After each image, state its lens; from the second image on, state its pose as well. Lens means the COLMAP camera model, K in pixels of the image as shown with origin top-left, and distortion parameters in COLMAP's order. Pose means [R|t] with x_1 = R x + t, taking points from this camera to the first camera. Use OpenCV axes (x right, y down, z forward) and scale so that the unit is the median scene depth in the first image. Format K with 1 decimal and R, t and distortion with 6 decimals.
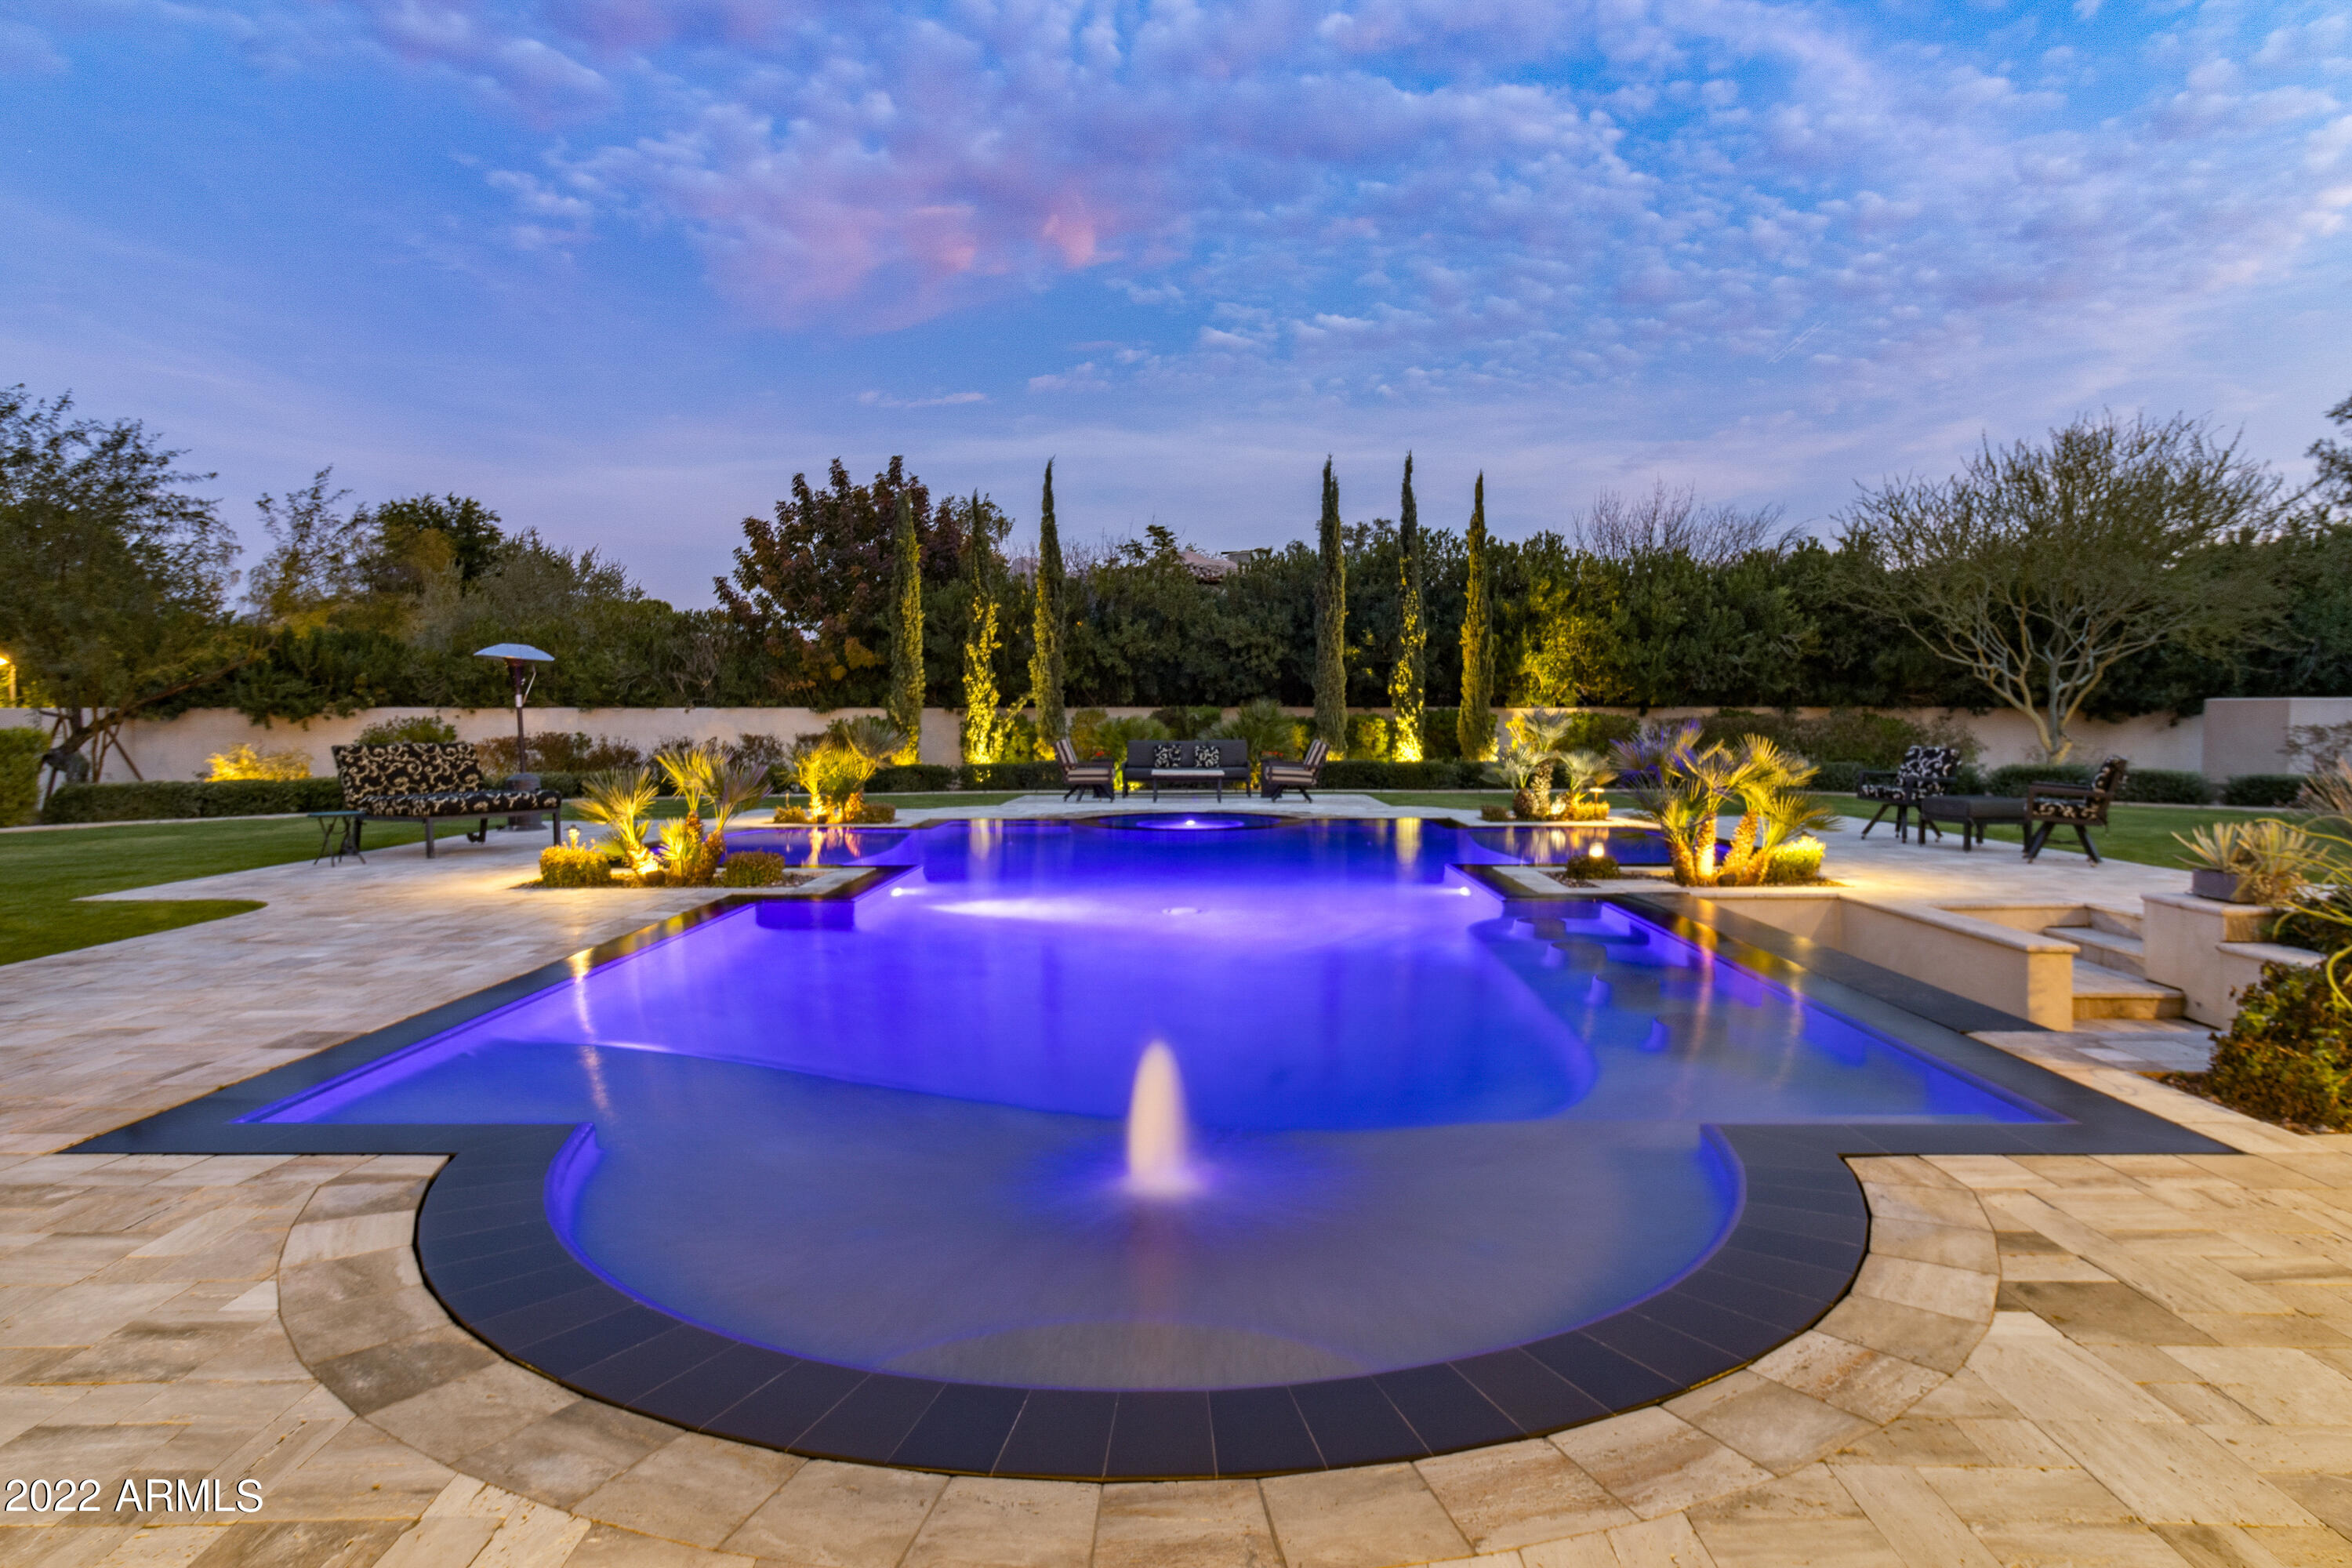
lens RADIAL K [[1294.6, 0, 1182.1], [0, 1294.6, 721.6], [0, 0, 1]] dist [0.004229, 0.002530]
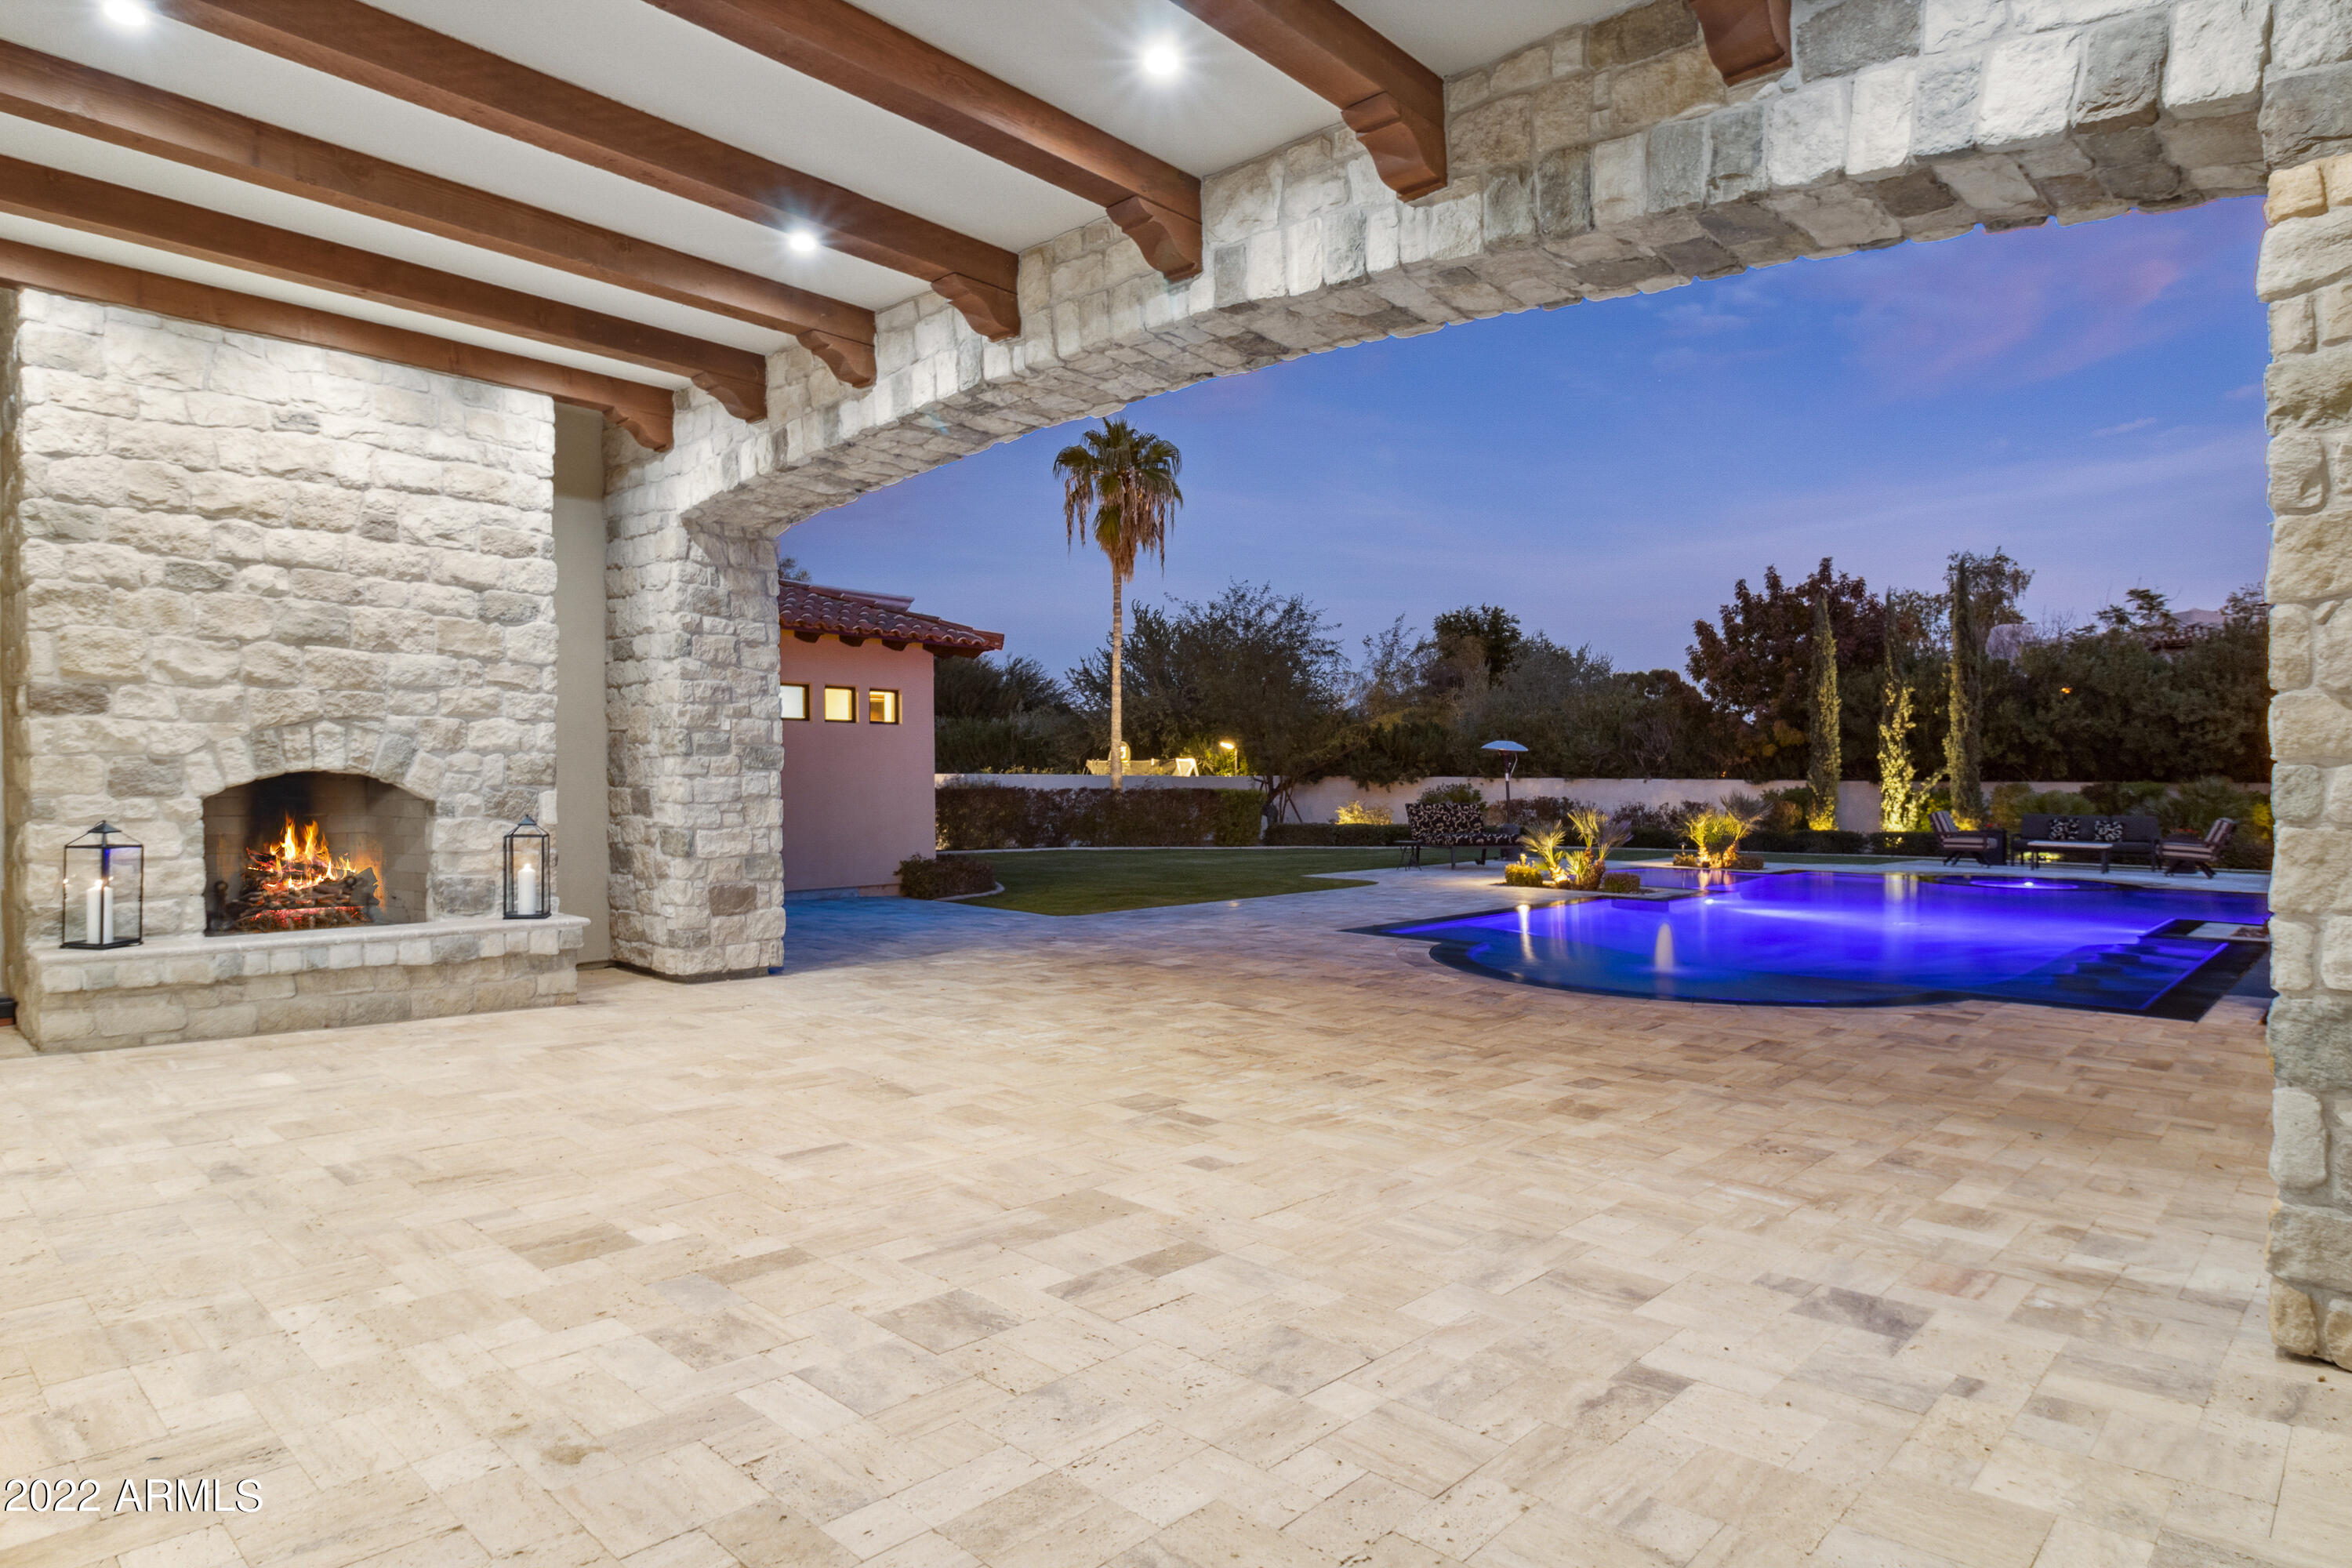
lens RADIAL K [[1294.6, 0, 1182.1], [0, 1294.6, 721.6], [0, 0, 1]] dist [0.004229, 0.002530]
pose [[0.732906, -0.022028, -0.679973, 0.153449], [-0.011501, 0.998932, -0.044758, -0.005062], [0.680232, 0.040623, 0.731870, -0.238716]]
